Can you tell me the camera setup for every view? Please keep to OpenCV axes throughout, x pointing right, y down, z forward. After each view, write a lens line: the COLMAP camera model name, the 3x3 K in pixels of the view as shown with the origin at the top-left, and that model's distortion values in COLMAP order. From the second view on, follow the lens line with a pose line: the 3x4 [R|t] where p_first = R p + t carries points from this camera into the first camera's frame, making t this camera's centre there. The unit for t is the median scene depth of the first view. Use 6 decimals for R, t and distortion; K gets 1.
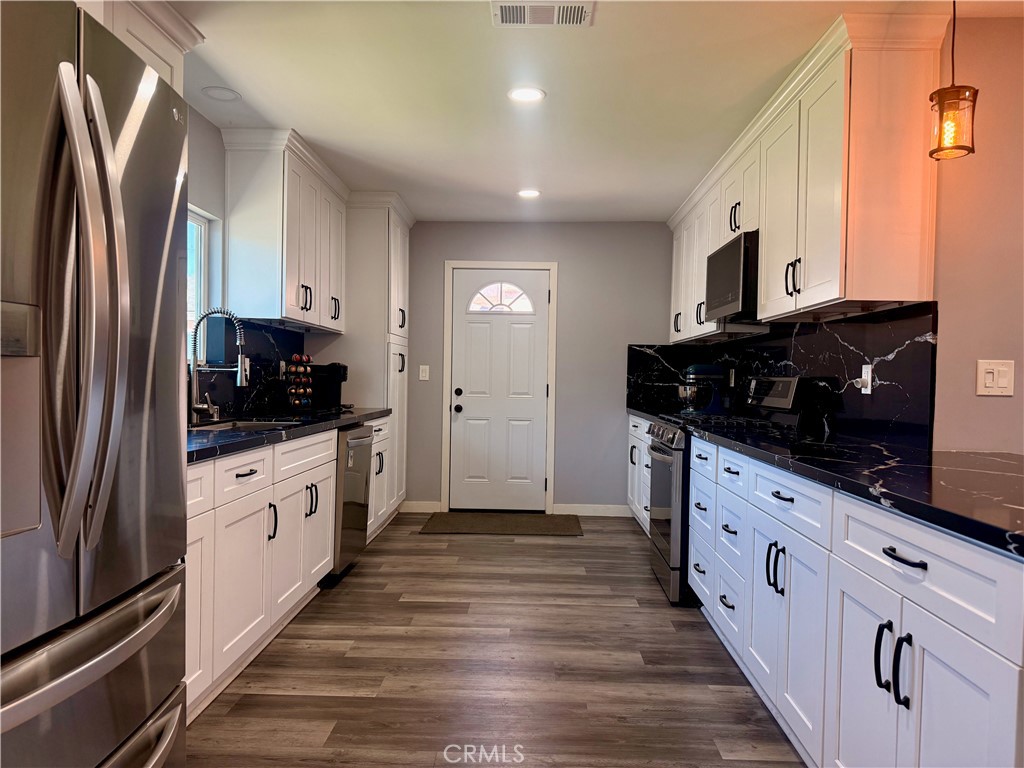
lens RADIAL K [[714.4, 0, 507.4], [0, 714.4, 381.8], [0, 0, 1]] dist [0.080645, -0.005773]
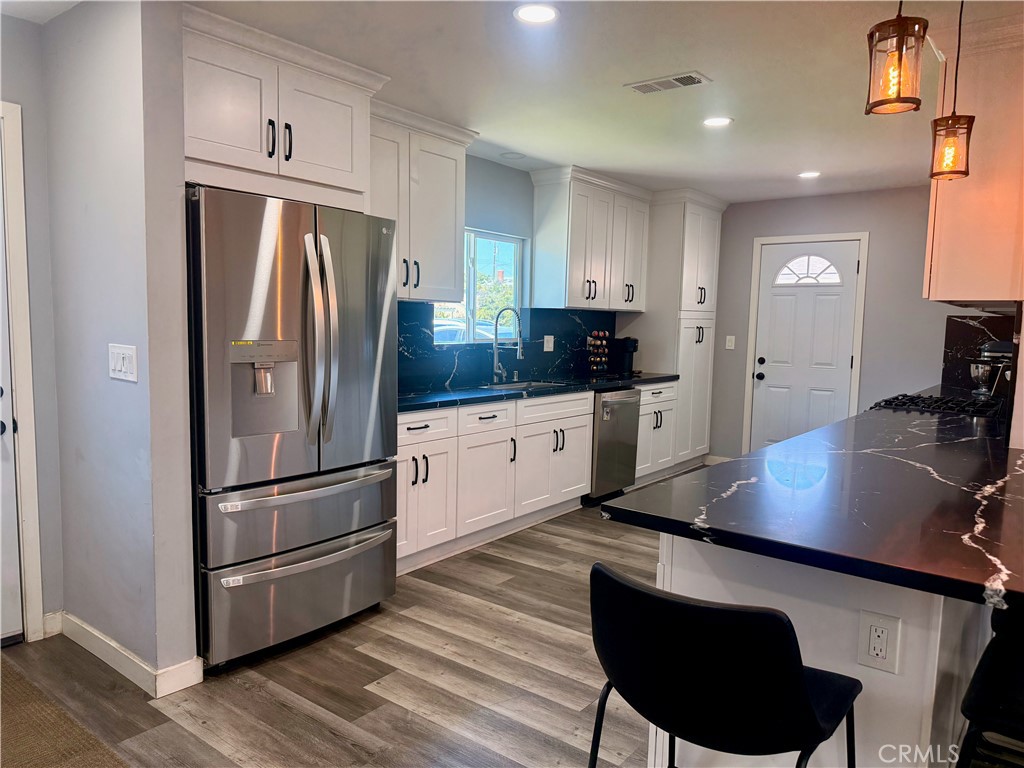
lens RADIAL K [[714.4, 0, 507.4], [0, 714.4, 381.8], [0, 0, 1]] dist [0.080645, -0.005773]
pose [[0.805343, 0.048296, -0.590838, 0.329691], [-0.007798, 0.997453, 0.070905, -0.035017], [0.592758, -0.052496, 0.803668, -0.128448]]
